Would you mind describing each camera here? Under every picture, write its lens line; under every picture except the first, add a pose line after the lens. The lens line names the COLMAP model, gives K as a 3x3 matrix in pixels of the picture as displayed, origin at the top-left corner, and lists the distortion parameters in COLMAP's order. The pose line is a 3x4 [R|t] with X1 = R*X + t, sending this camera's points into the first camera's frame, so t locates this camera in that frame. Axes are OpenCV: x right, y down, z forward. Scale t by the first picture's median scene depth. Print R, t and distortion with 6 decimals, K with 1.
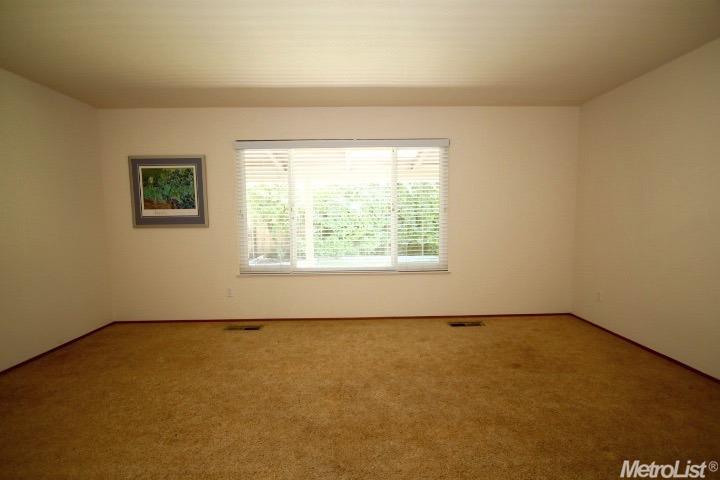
lens RADIAL K [[334.7, 0, 362.0], [0, 334.7, 239.7], [0, 0, 1]] dist [-0.021330, 0.005307]
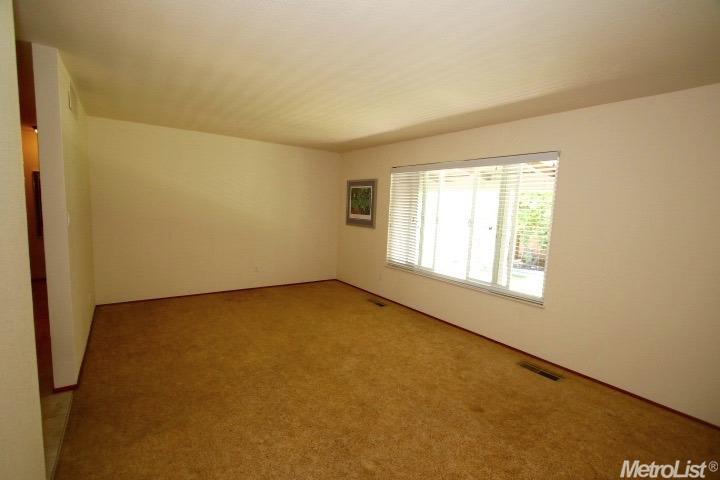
lens RADIAL K [[334.7, 0, 363.4], [0, 334.7, 241.1], [0, 0, 1]] dist [-0.021330, 0.005307]
pose [[0.566414, 0.124586, -0.814650, 0.707680], [-0.115754, 0.990735, 0.071033, -0.082104], [0.815951, 0.054065, 0.575587, 0.131844]]
